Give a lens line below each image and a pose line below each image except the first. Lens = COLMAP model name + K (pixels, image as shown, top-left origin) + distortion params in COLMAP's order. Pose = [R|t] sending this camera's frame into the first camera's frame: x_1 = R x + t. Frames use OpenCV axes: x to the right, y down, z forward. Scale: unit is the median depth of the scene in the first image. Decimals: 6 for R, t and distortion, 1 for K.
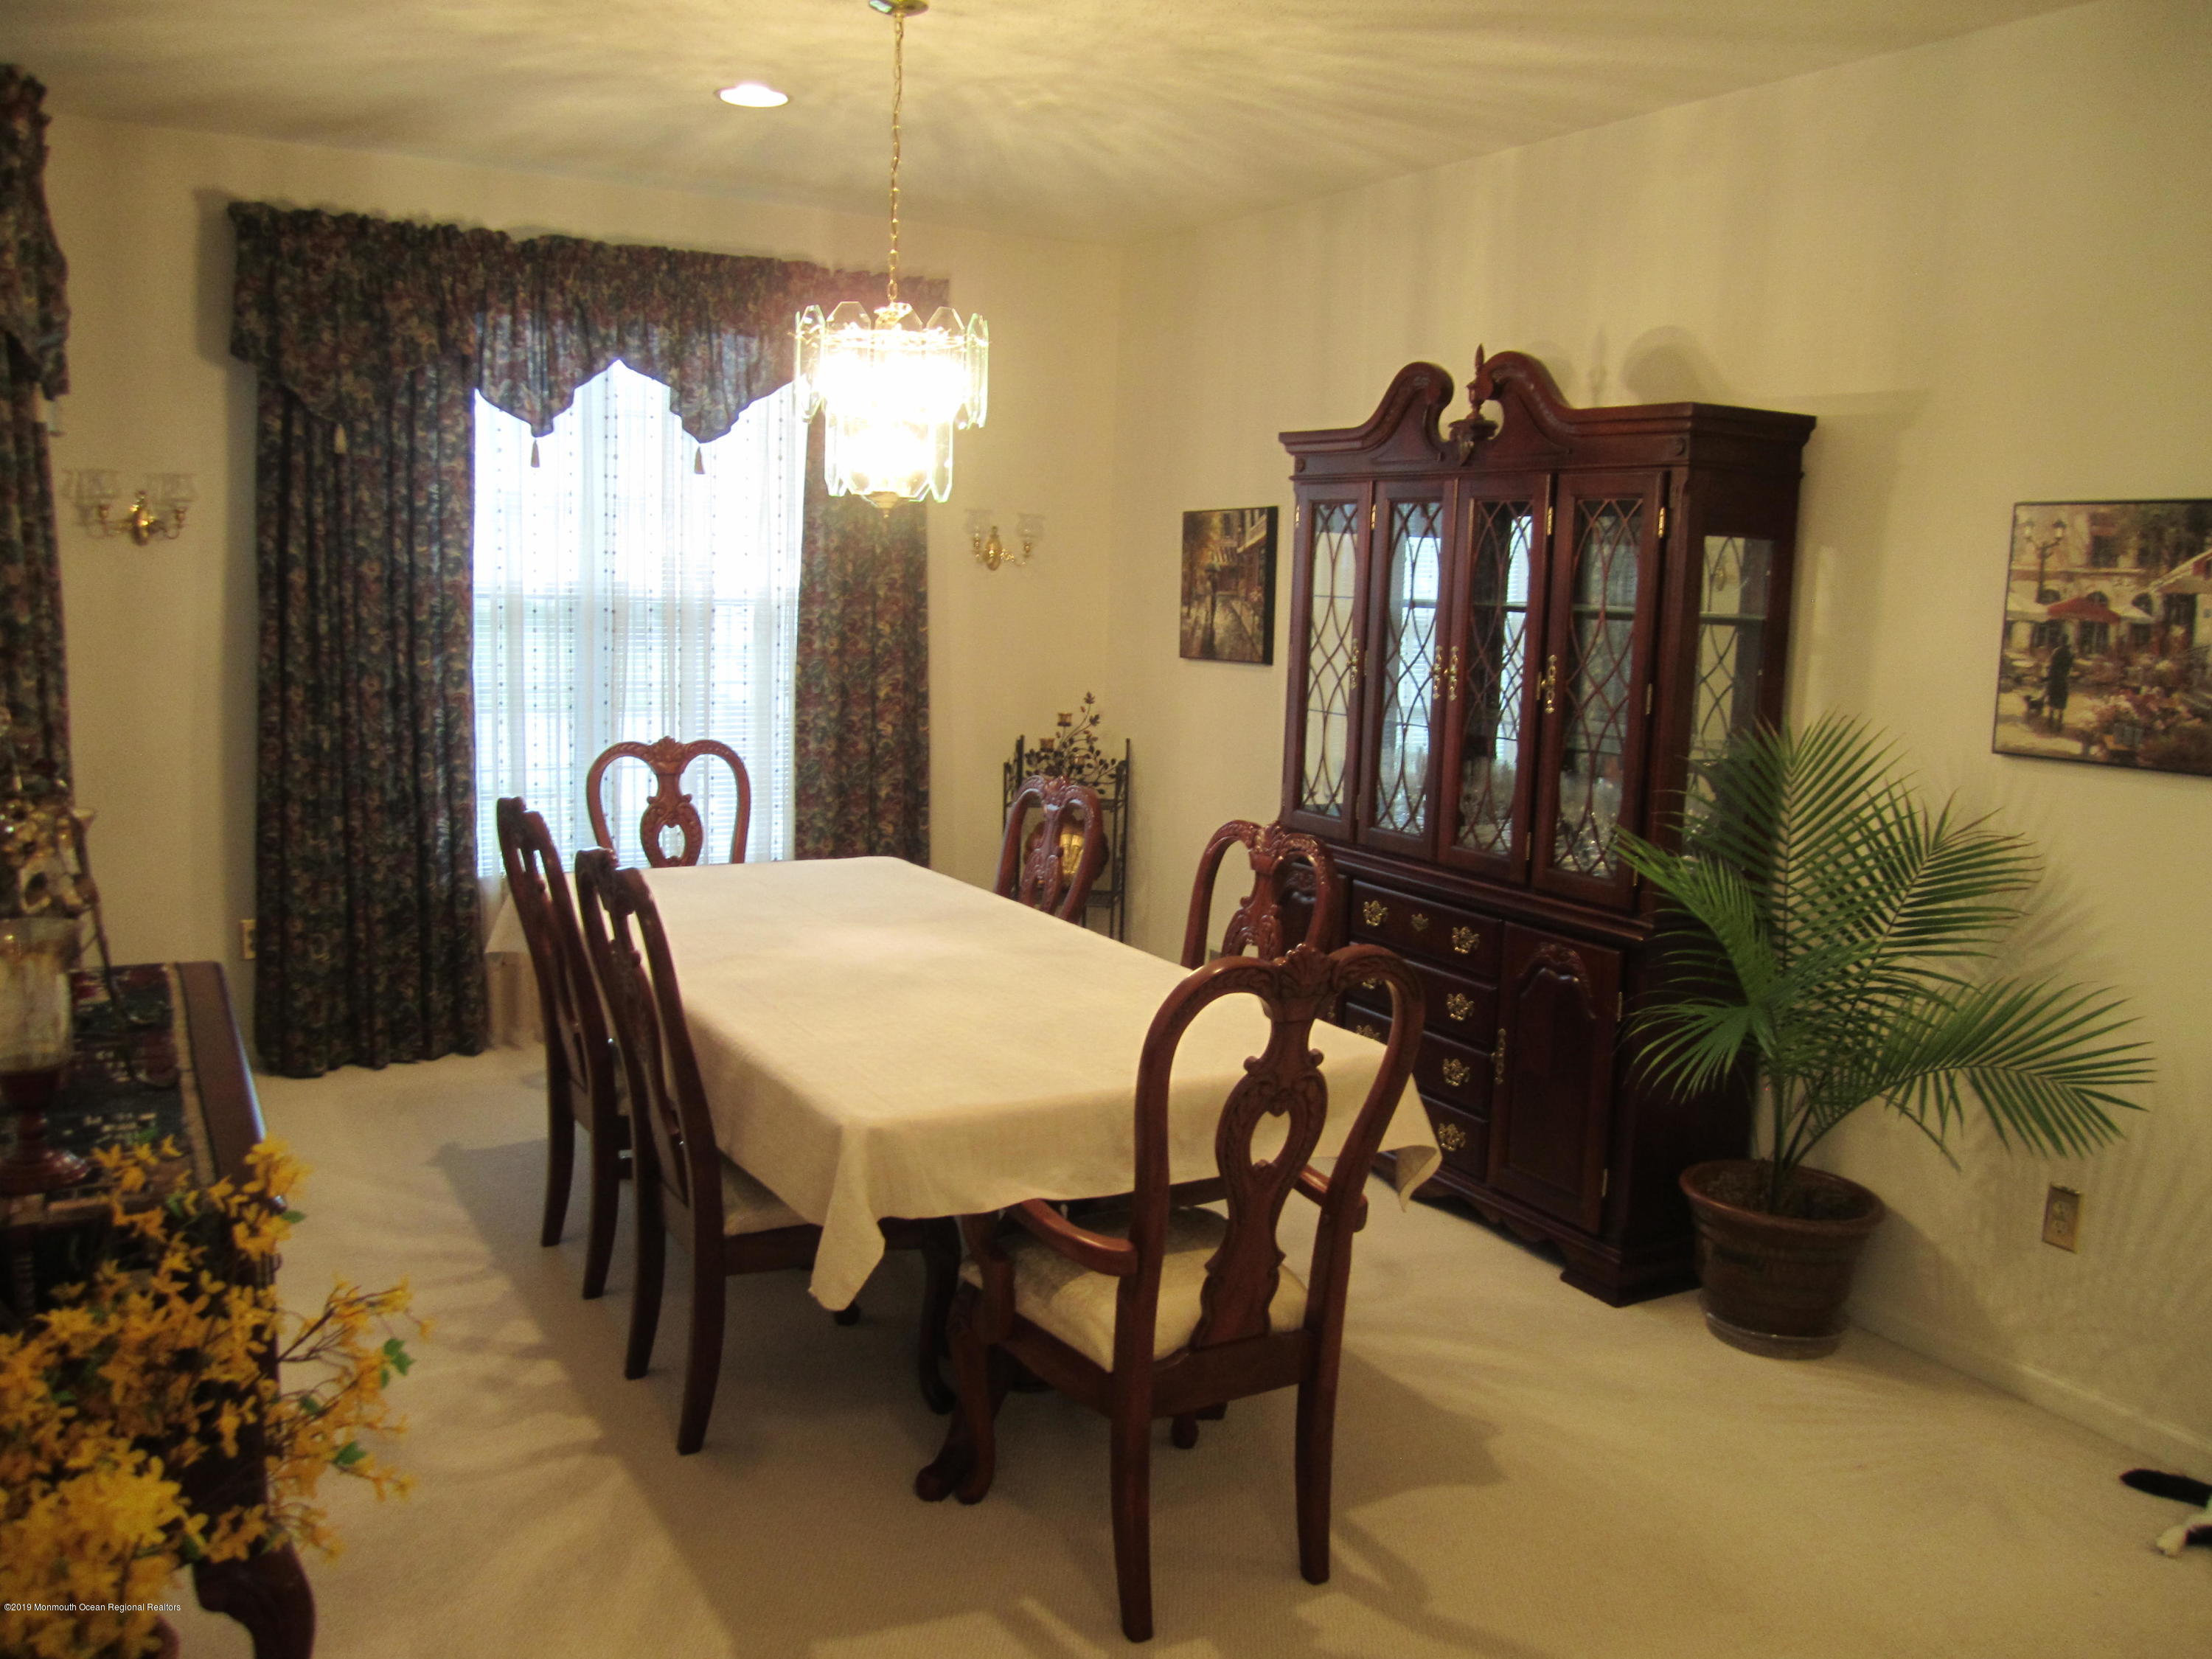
lens RADIAL K [[1803.6, 0, 1104.0], [0, 1803.6, 822.4], [0, 0, 1]] dist [-0.070987, 0.033533]
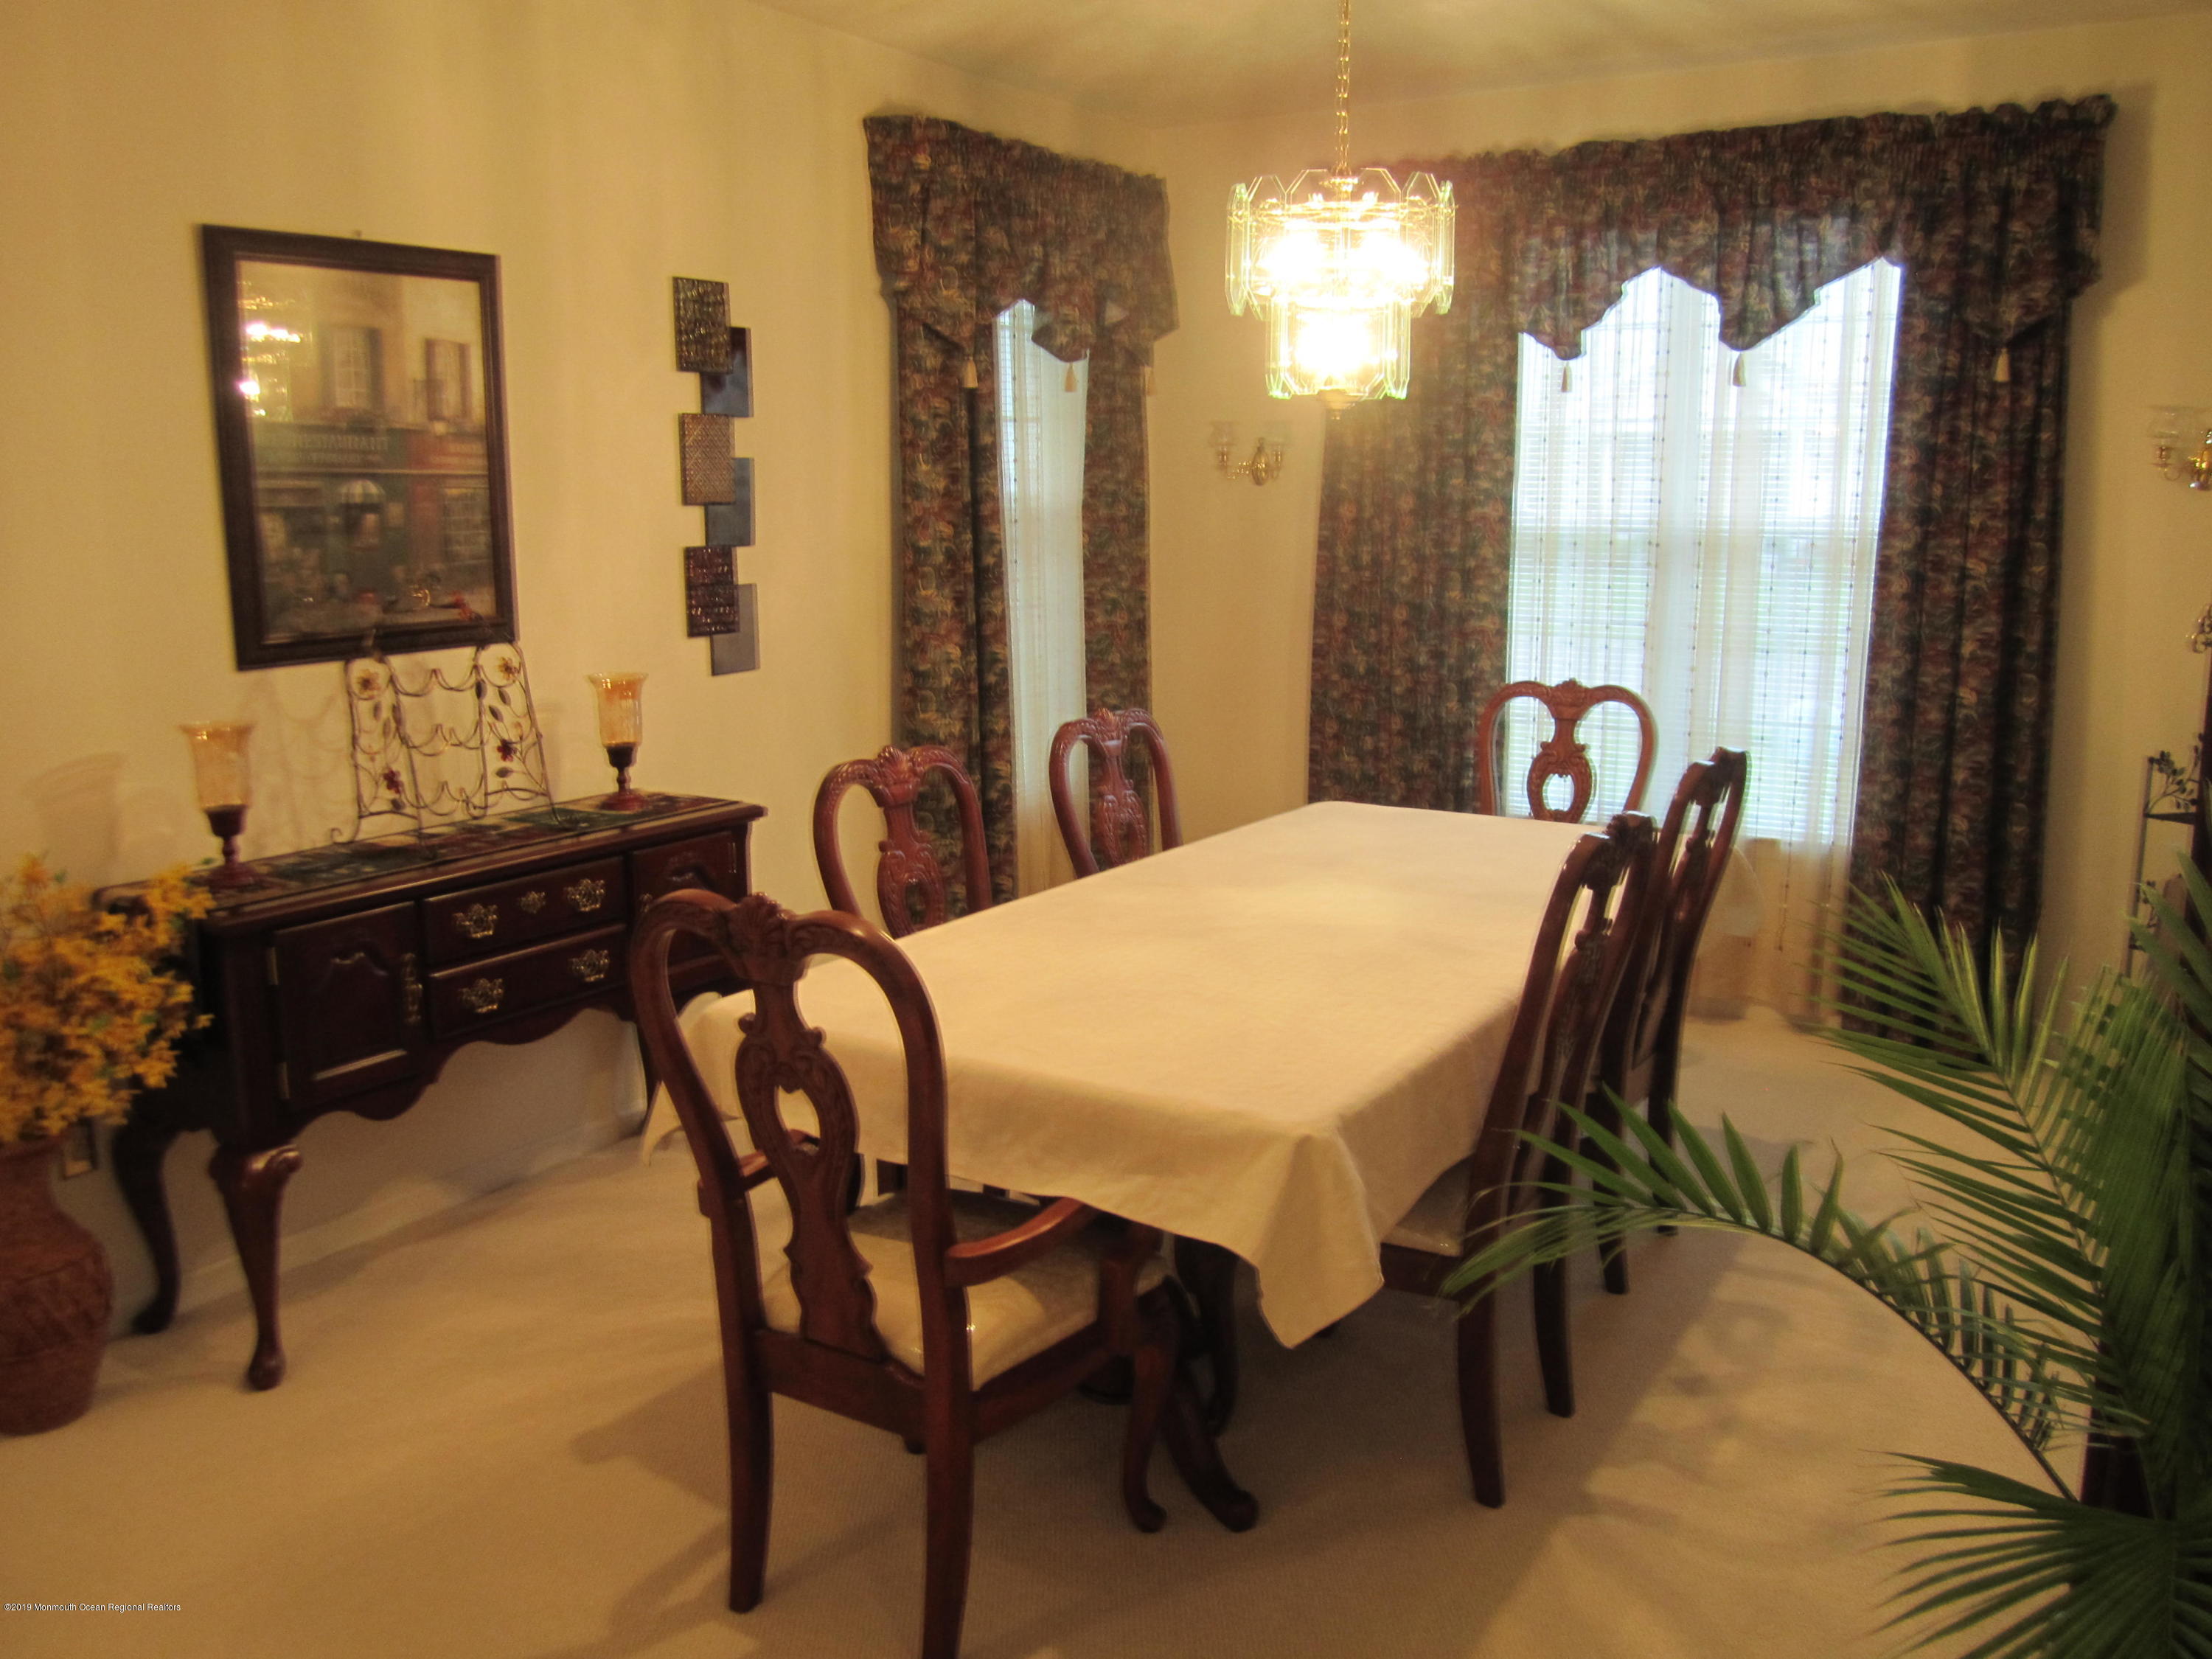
lens RADIAL K [[1803.6, 0, 1094.9], [0, 1803.6, 825.6], [0, 0, 1]] dist [-0.070987, 0.033533]
pose [[0.464000, 0.125989, -0.876830, 0.434498], [-0.106417, 0.990594, 0.086022, -0.025163], [0.879420, 0.053395, 0.473042, 0.342843]]
